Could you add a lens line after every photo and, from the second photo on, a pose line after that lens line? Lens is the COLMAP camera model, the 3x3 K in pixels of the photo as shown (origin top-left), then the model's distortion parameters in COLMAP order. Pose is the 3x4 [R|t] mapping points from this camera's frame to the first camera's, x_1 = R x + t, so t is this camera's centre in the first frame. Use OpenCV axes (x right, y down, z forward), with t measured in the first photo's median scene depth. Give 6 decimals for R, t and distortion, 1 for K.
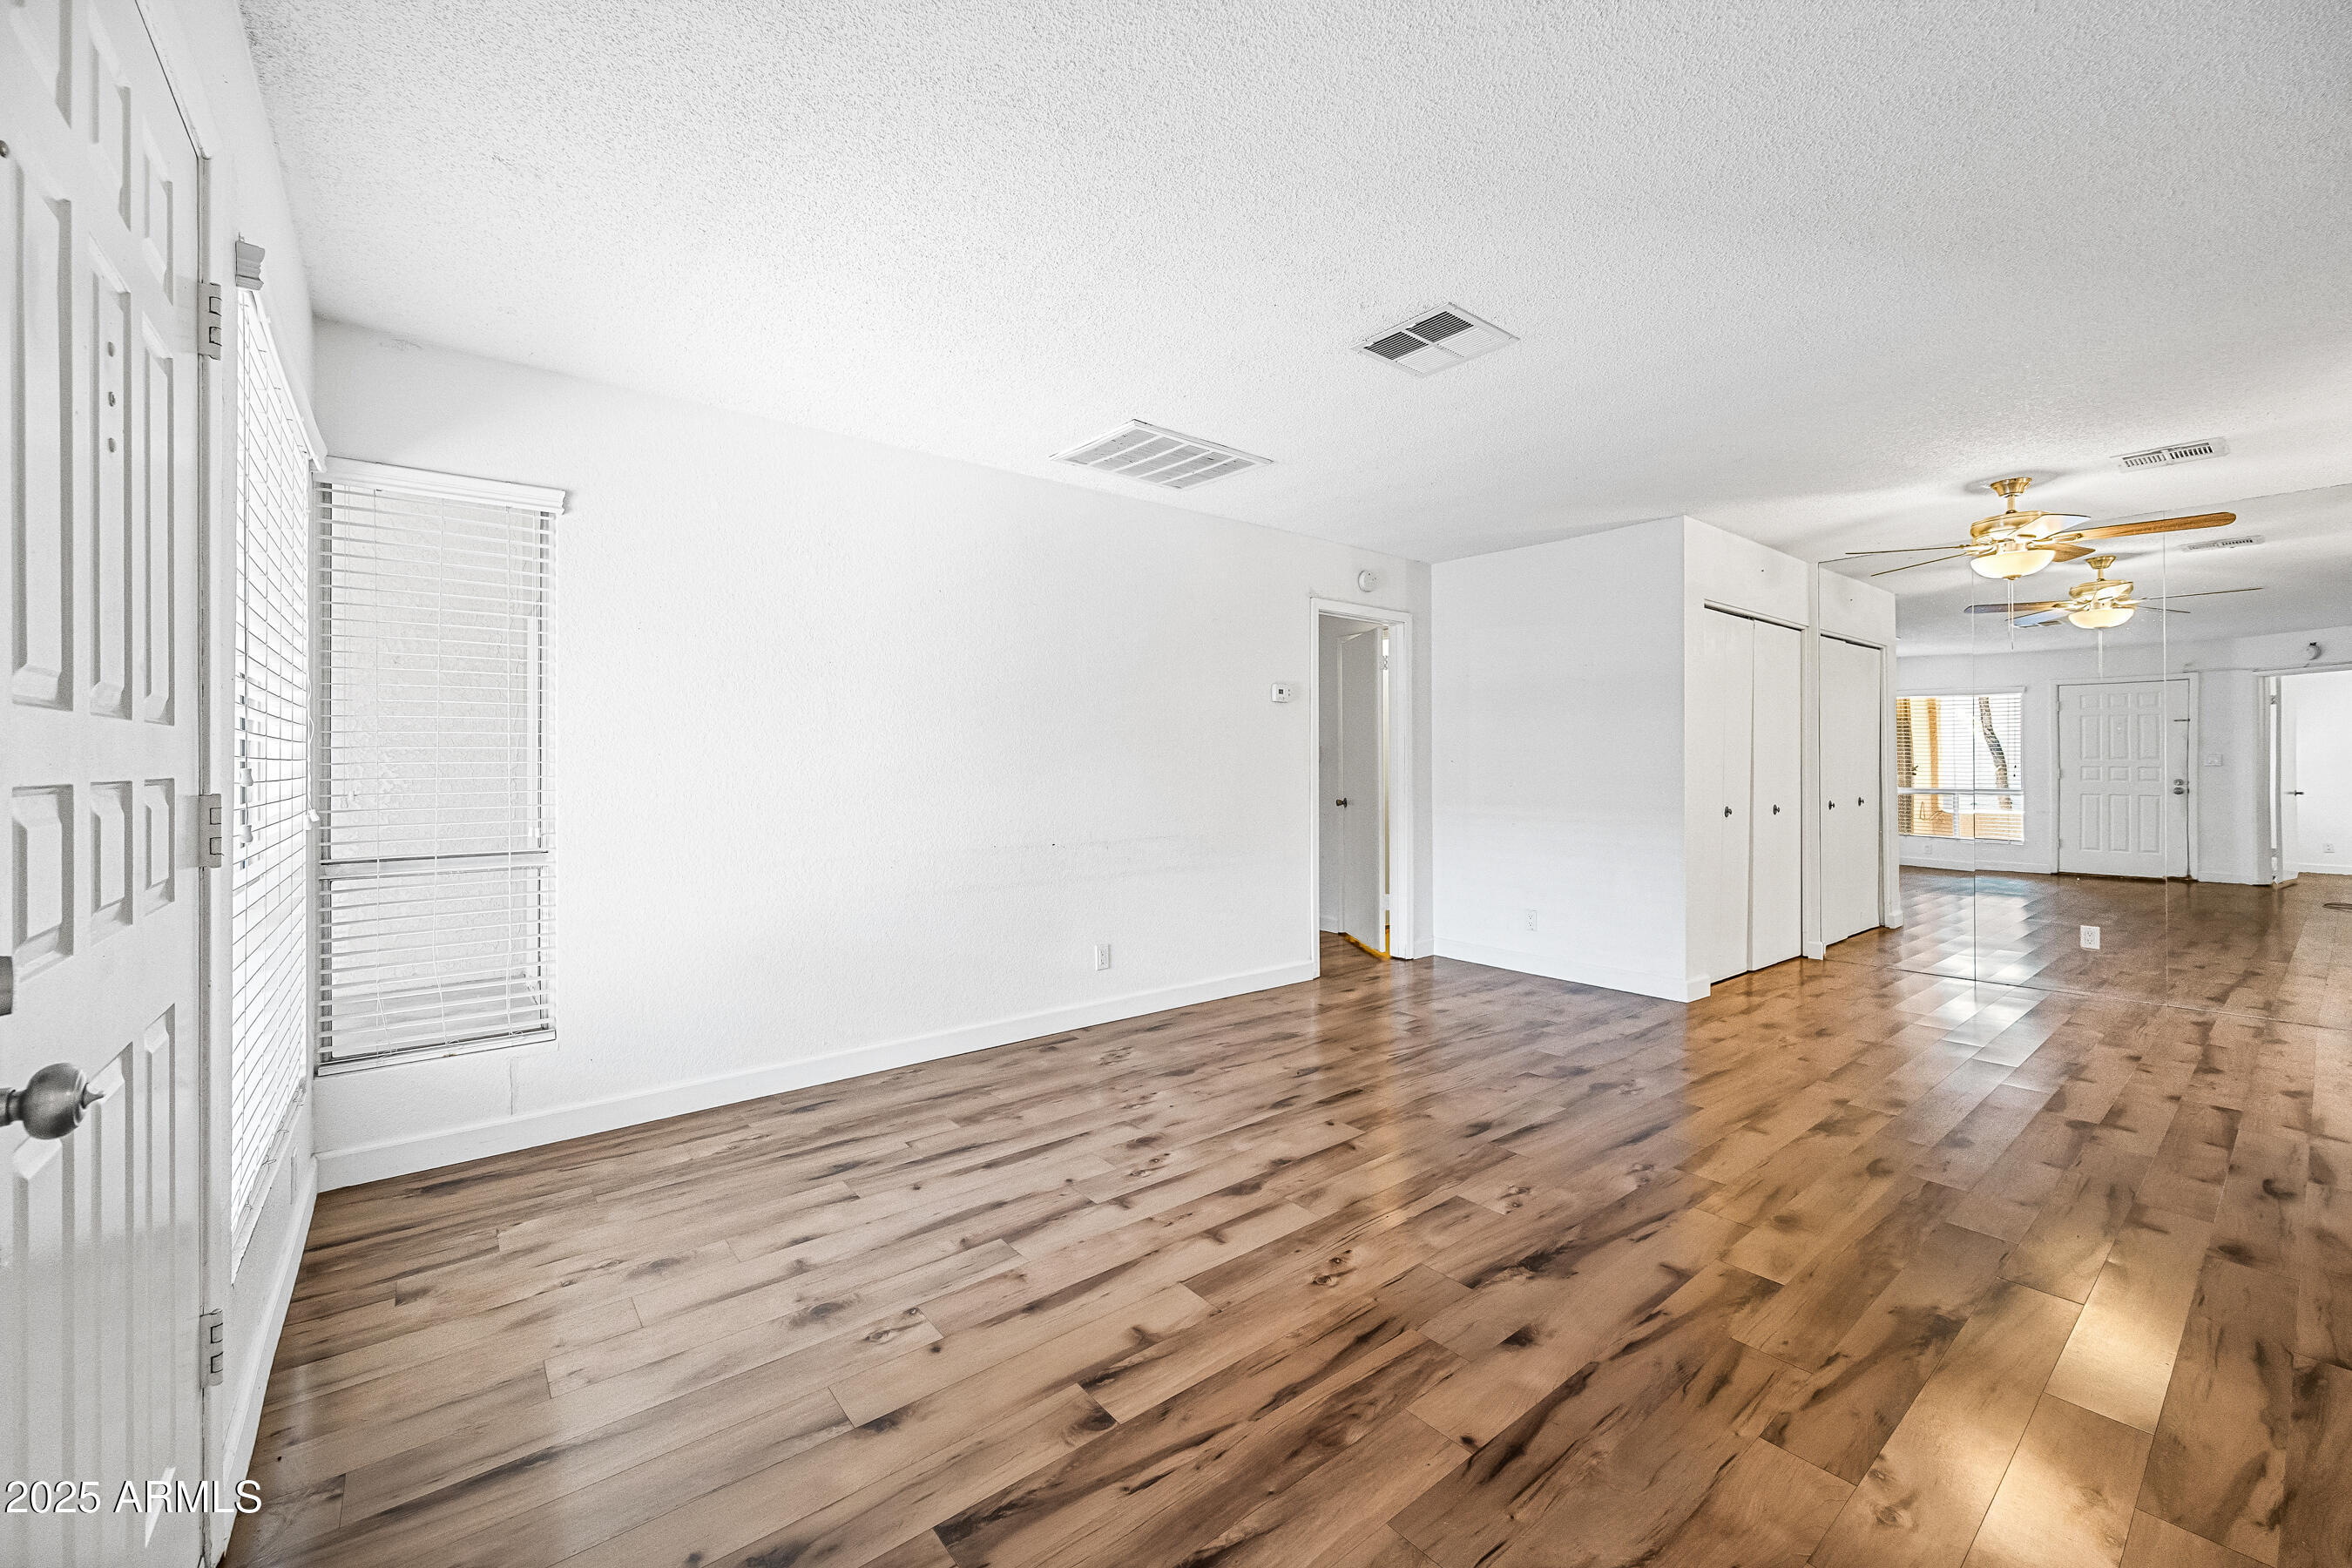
lens RADIAL K [[930.1, 0, 1164.7], [0, 930.1, 772.3], [0, 0, 1]] dist [0.000764, 0.000607]
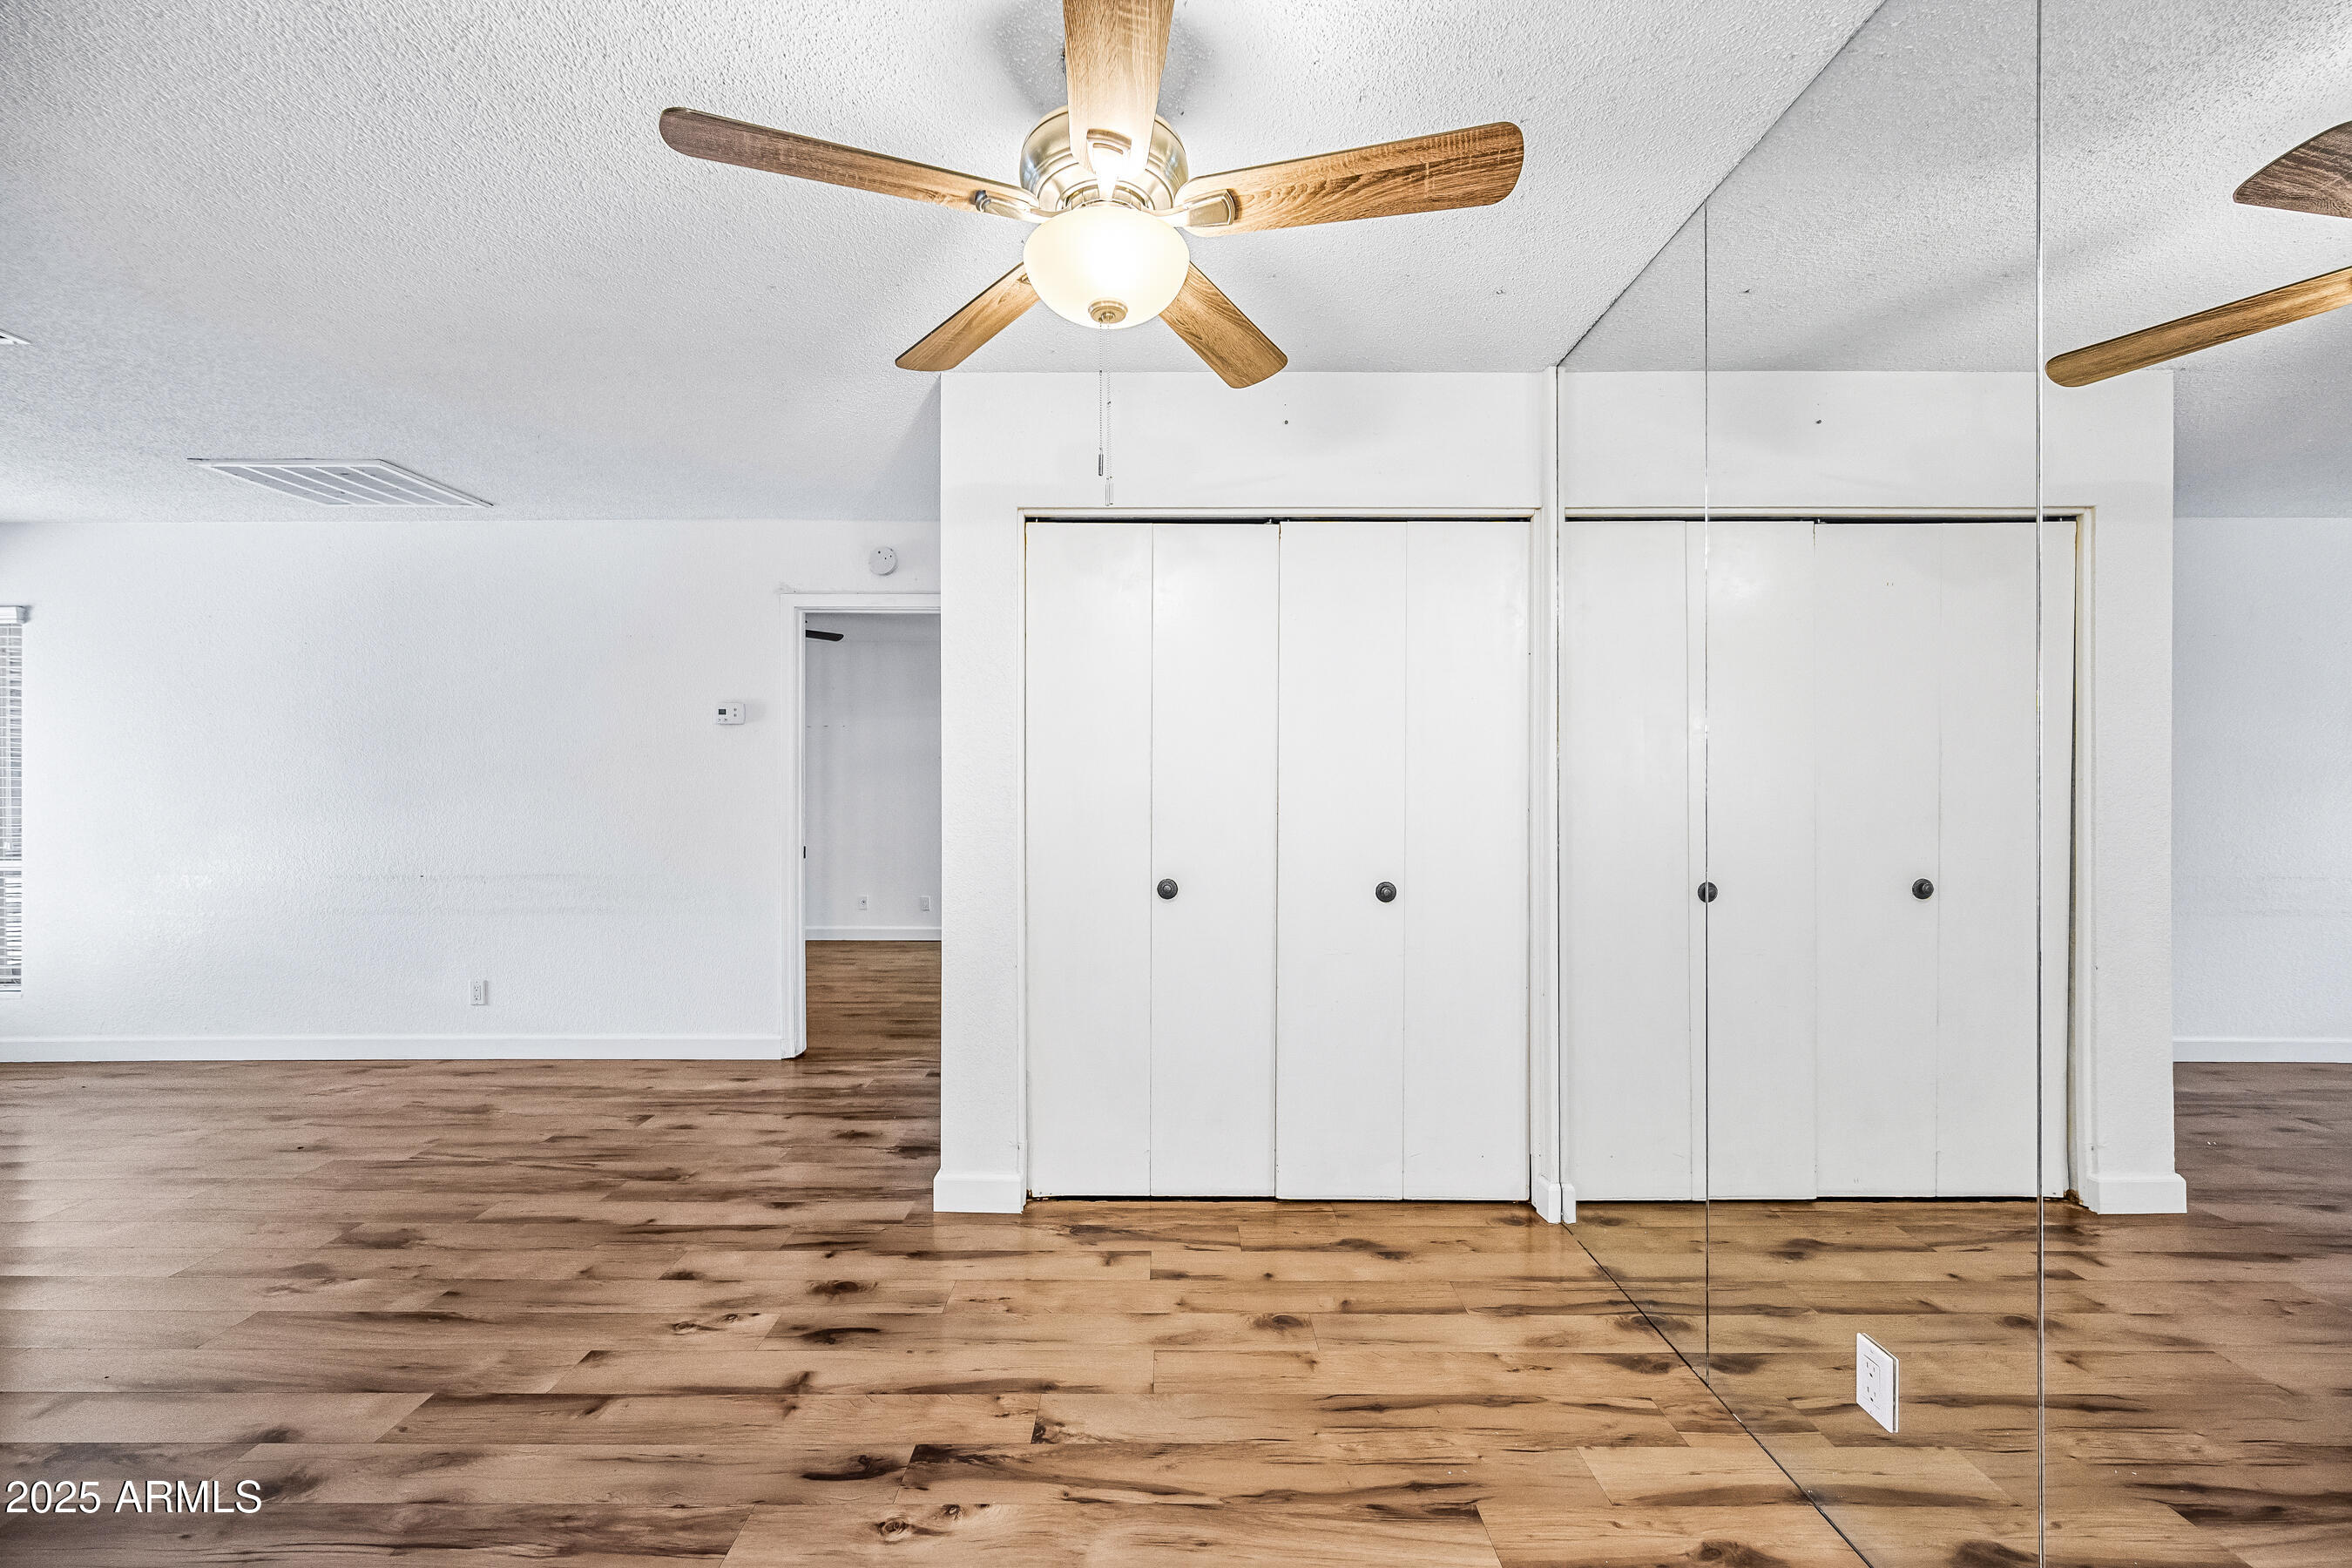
lens RADIAL K [[930.1, 0, 1169.4], [0, 930.1, 787.6], [0, 0, 1]] dist [0.000764, 0.000607]
pose [[0.766504, -0.008265, -0.642187, 1.243583], [-0.002002, 0.999882, -0.015257, -0.006846], [0.642237, 0.012980, 0.766396, 0.779482]]
